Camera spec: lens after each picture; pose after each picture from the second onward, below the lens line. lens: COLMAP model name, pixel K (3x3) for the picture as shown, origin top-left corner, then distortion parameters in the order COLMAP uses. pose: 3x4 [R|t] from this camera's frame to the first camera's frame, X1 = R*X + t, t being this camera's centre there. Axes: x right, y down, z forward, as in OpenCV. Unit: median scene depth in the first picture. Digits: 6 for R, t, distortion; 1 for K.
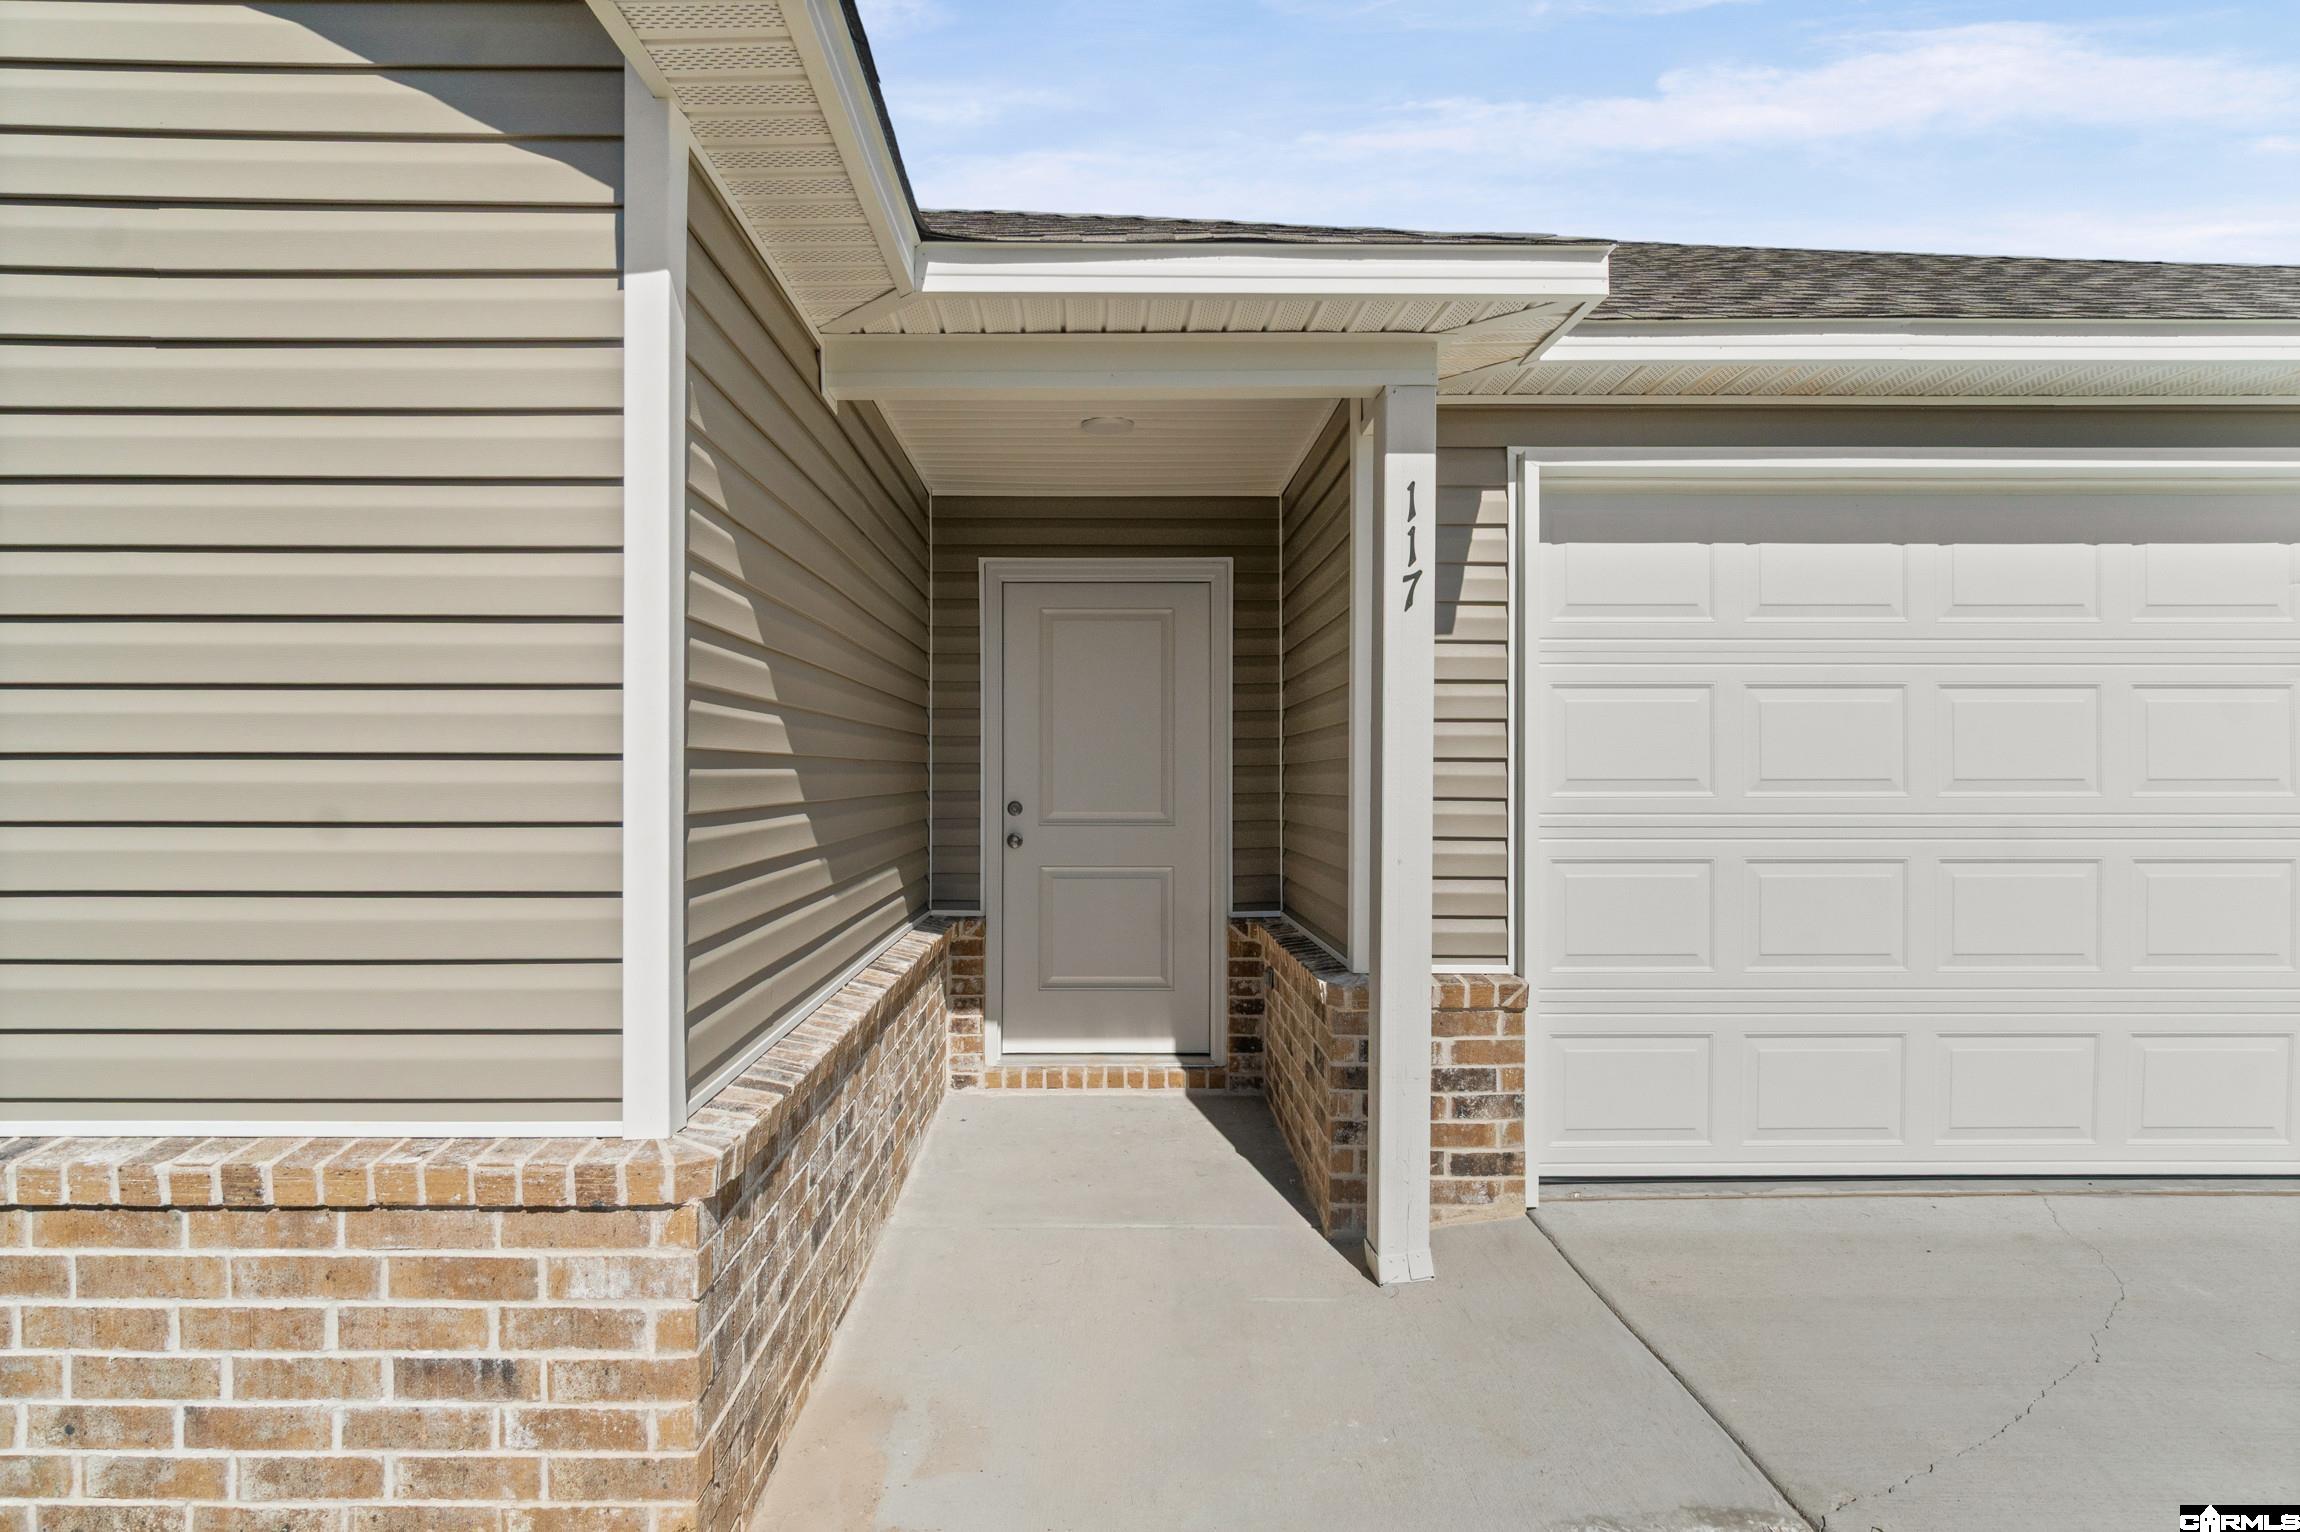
lens RADIAL K [[1212.3, 0, 1101.4], [0, 1212.3, 780.1], [0, 0, 1]] dist [-0.002198, -0.000025]
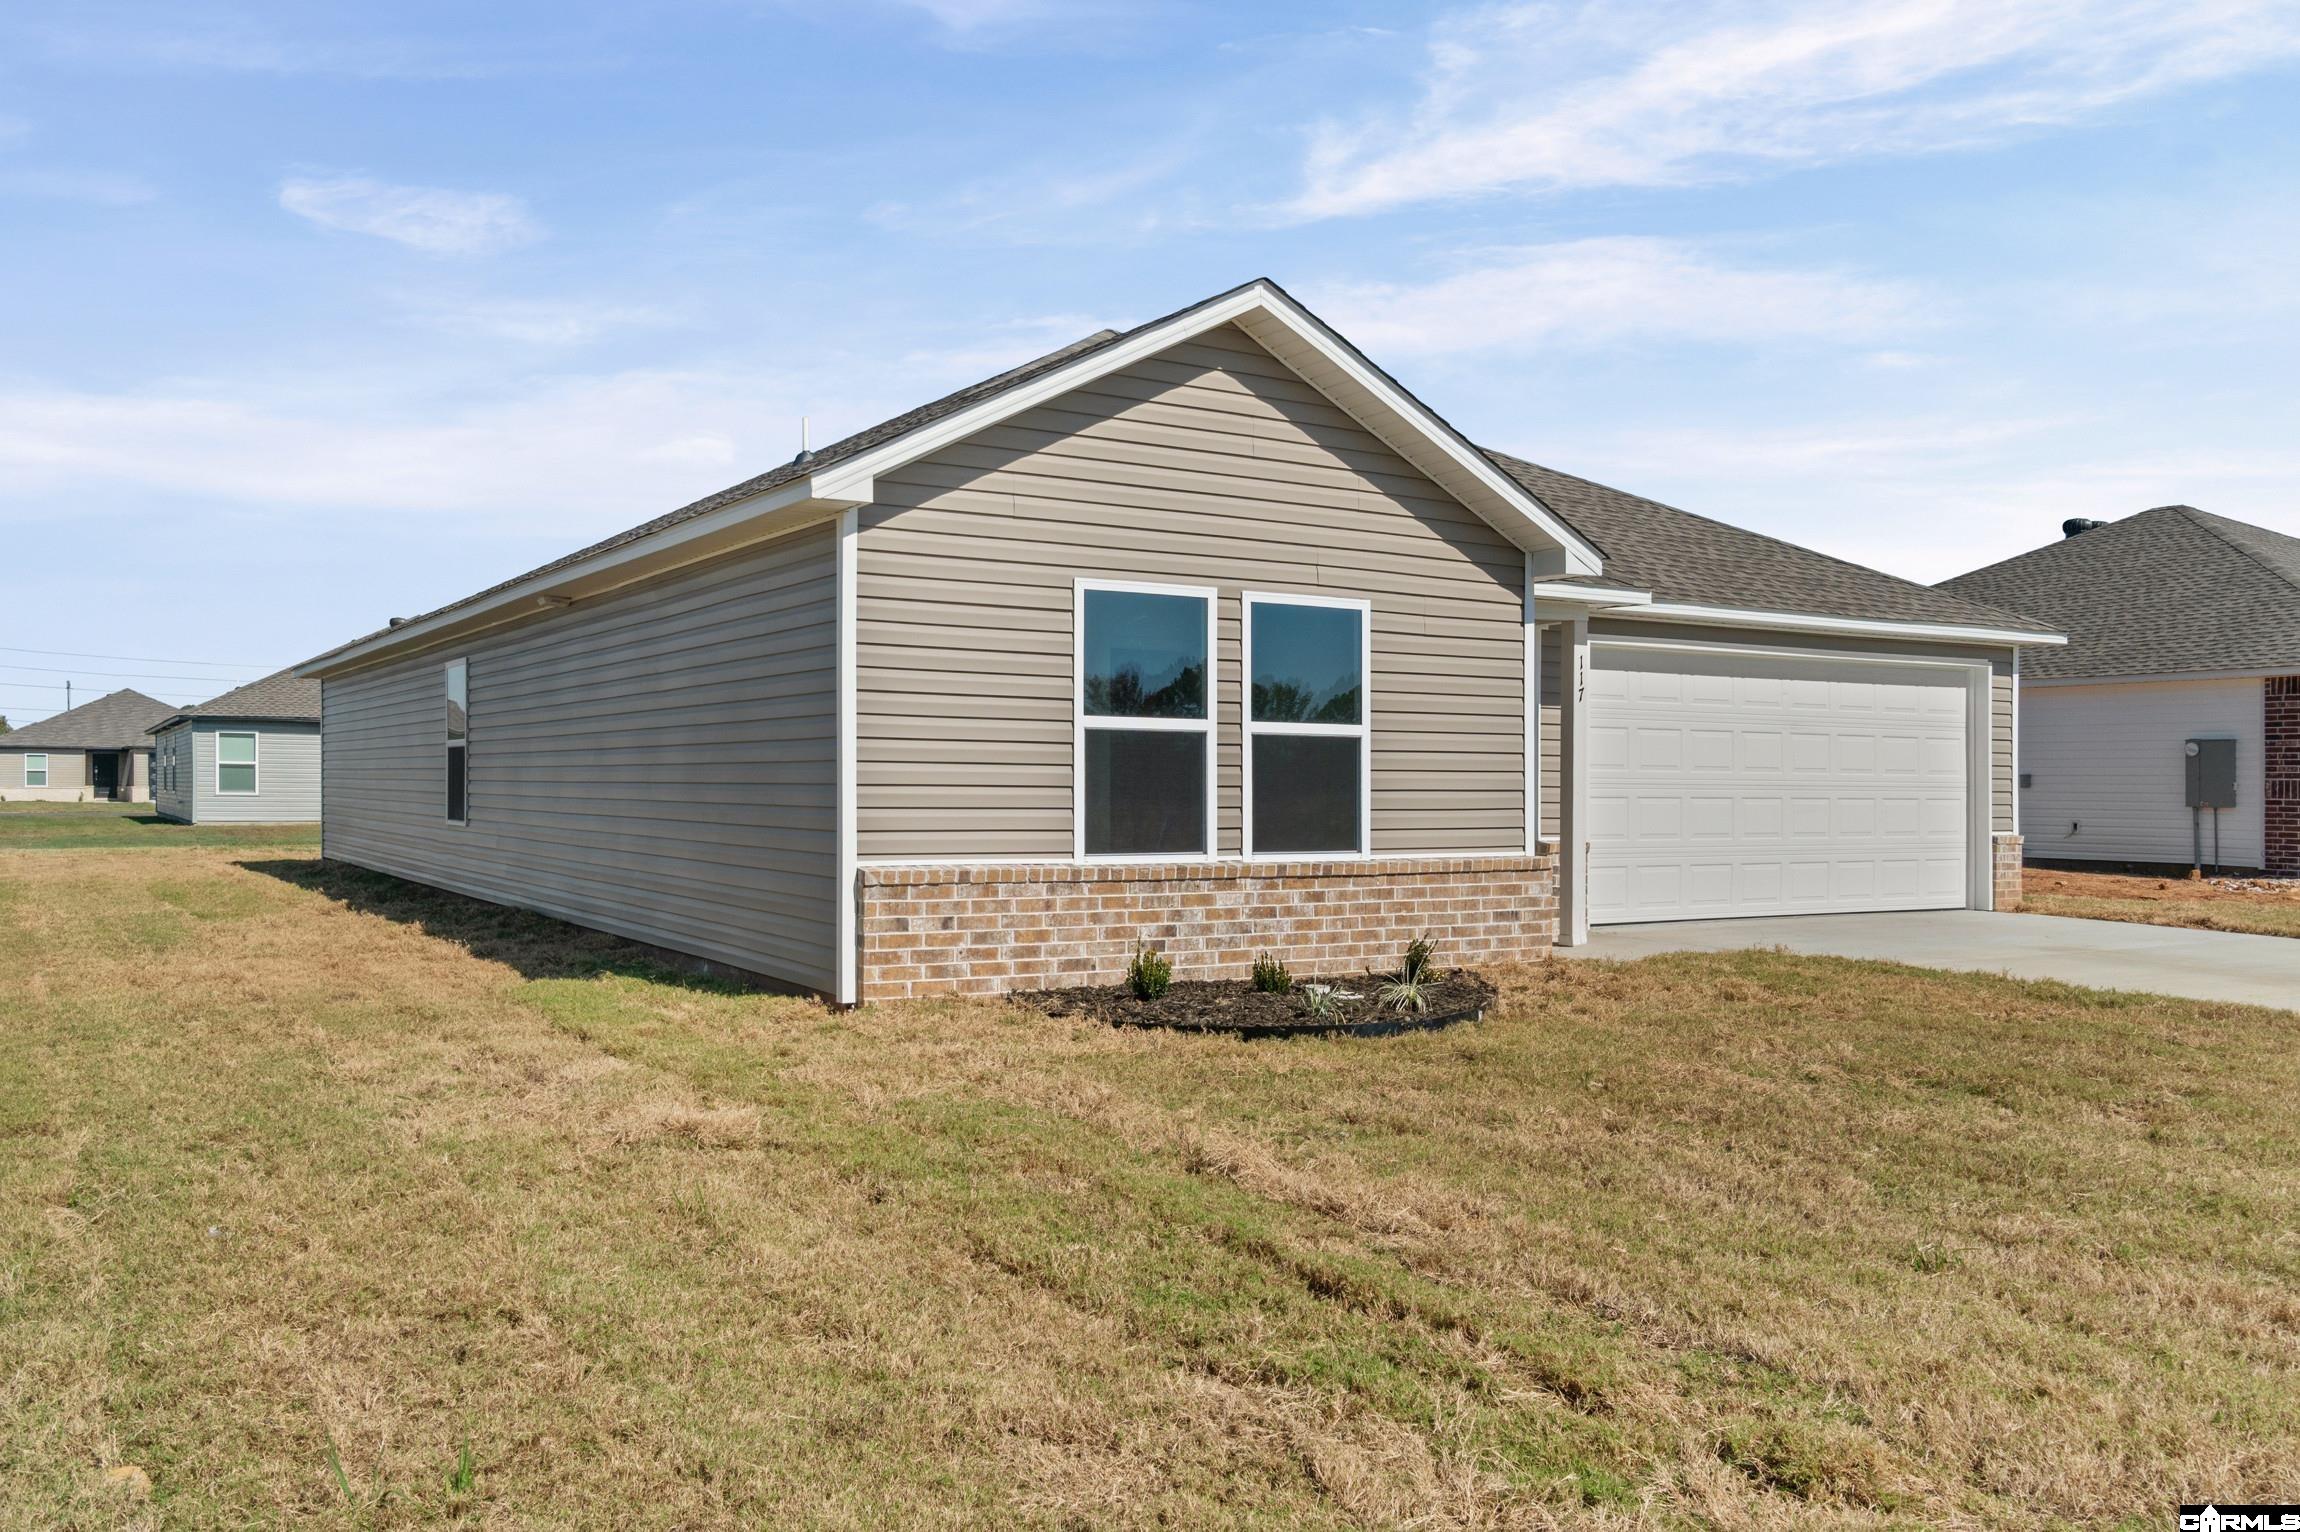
lens RADIAL K [[1848.8, 0, 1150.0], [0, 1848.8, 766.0], [0, 0, 1]] dist [-0.039475, -0.003407]
pose [[0.854438, 0.007959, 0.519493, -4.516144], [-0.003664, 0.999950, -0.009295, 0.078369], [-0.519541, 0.006039, 0.854424, -3.389940]]
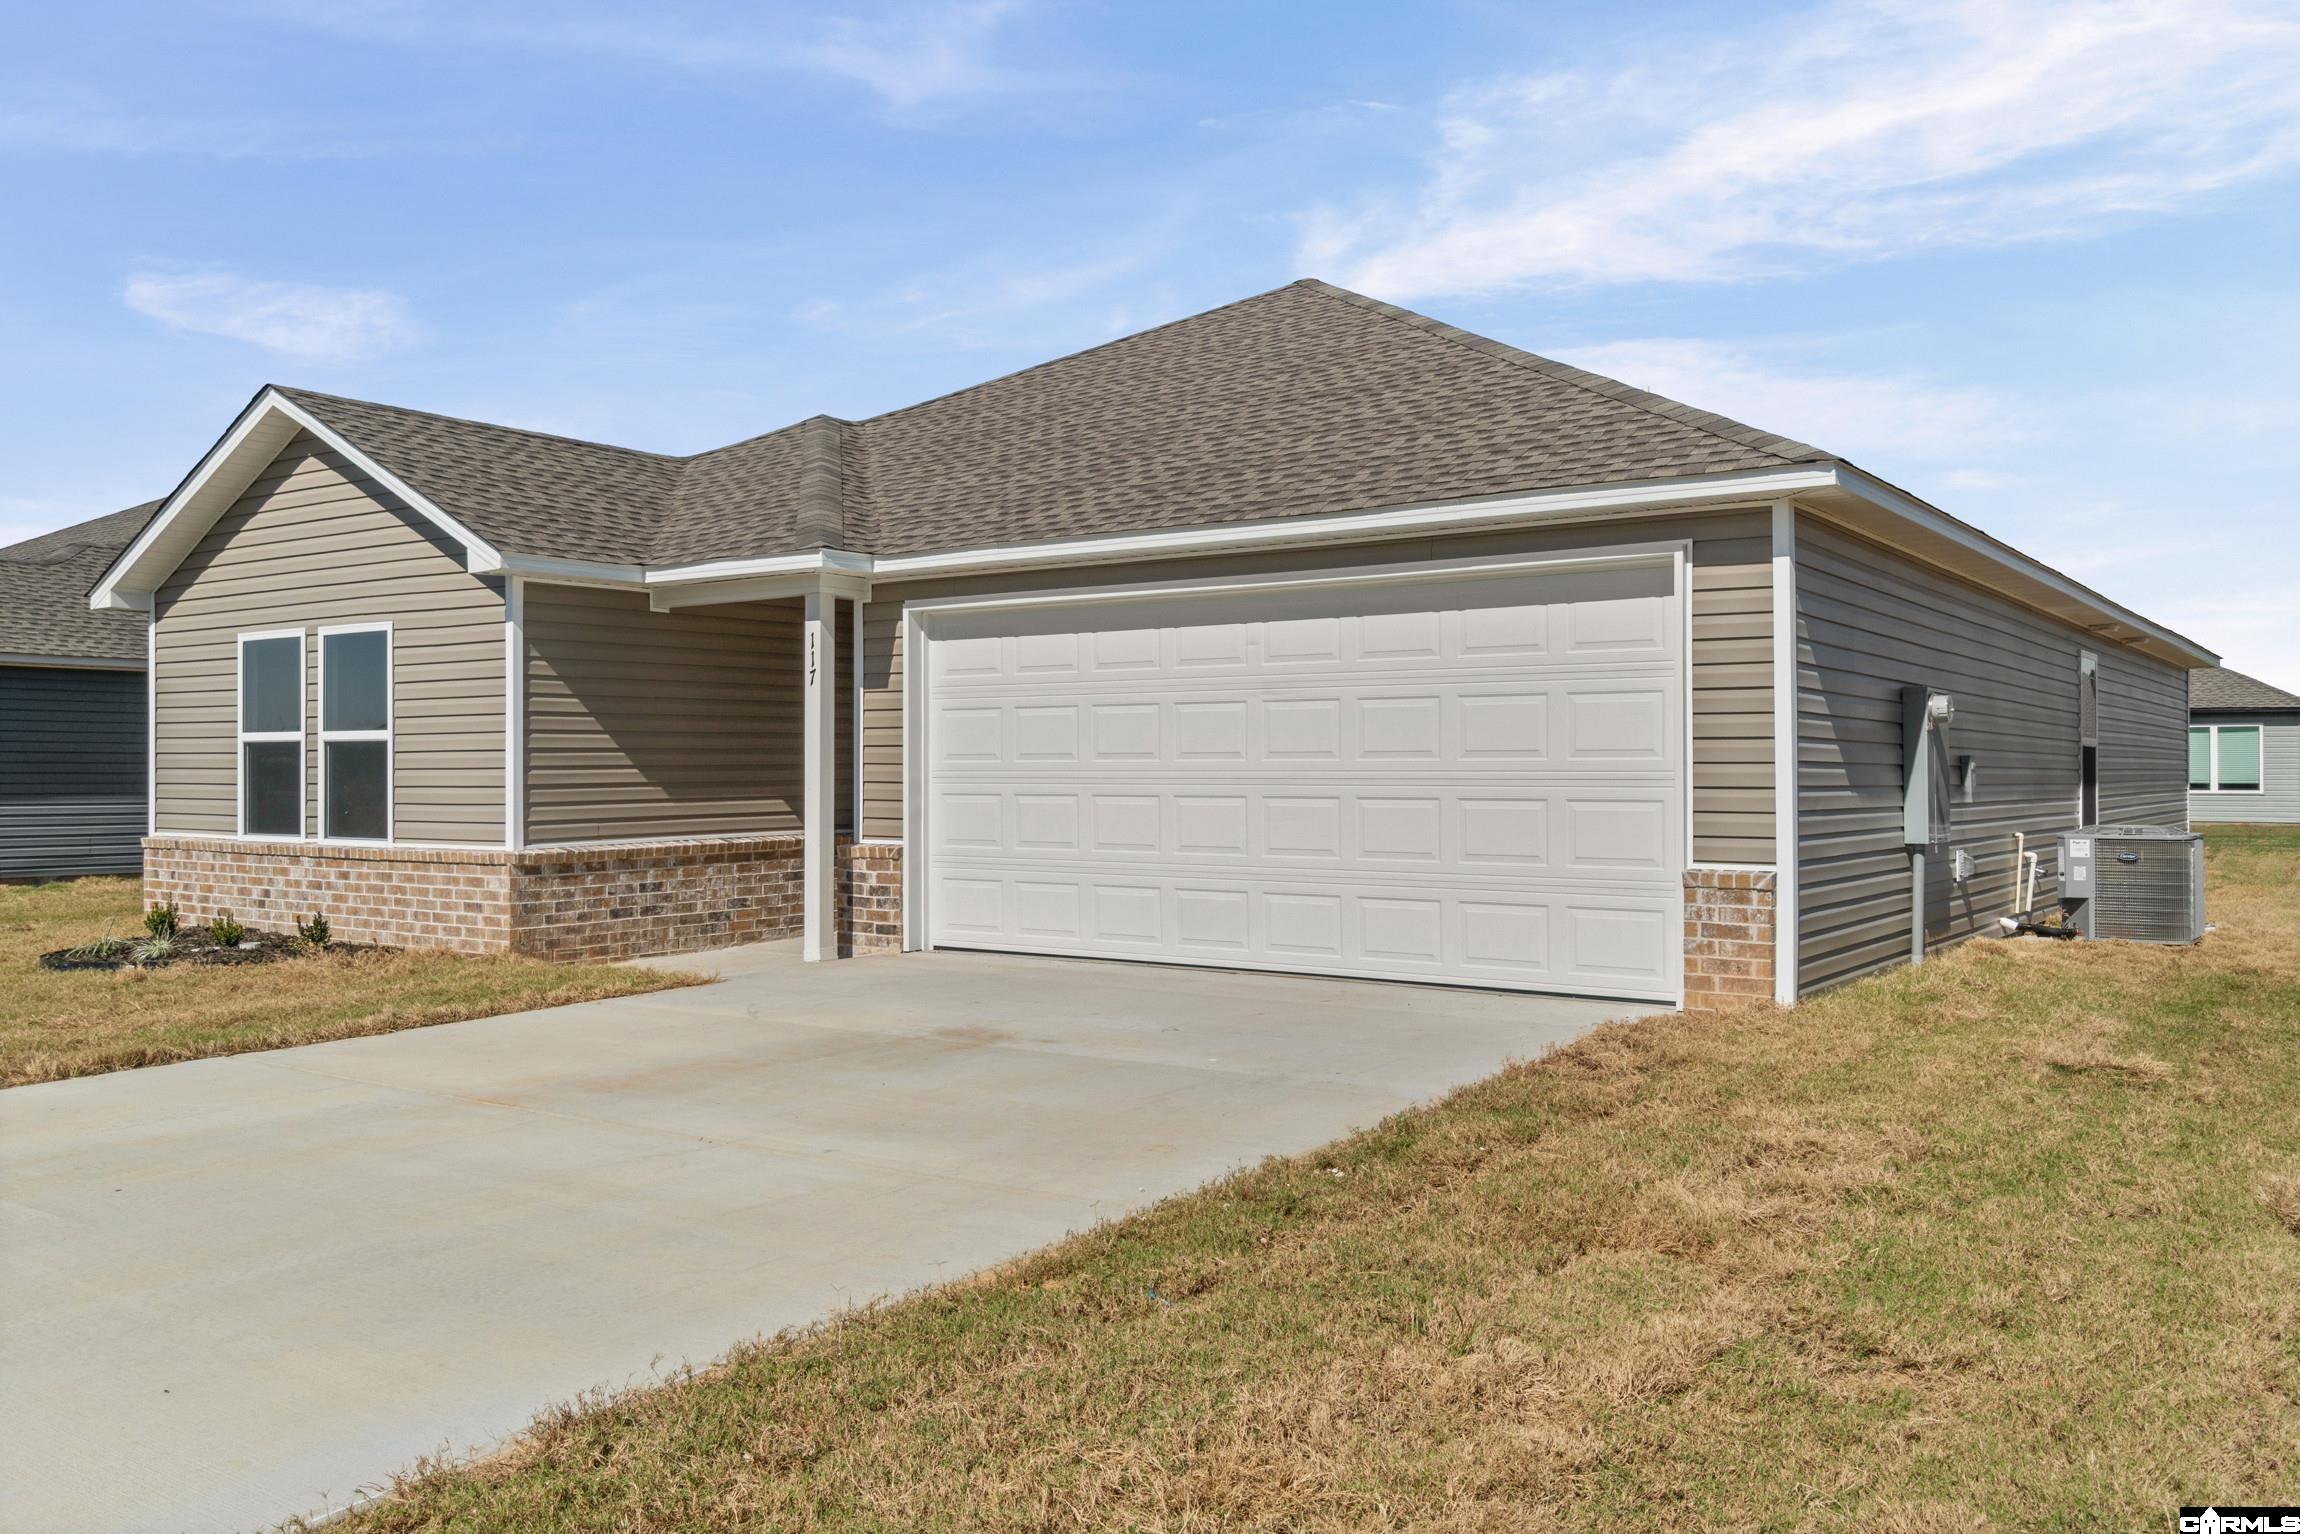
lens RADIAL K [[1848.8, 0, 1150.0], [0, 1848.8, 767.0], [0, 0, 1]] dist [-0.039475, -0.003407]
pose [[0.817174, -0.006500, -0.576354, 4.765706], [0.003999, 0.999976, -0.005607, 0.075532], [0.576377, 0.002277, 0.817181, -2.650473]]
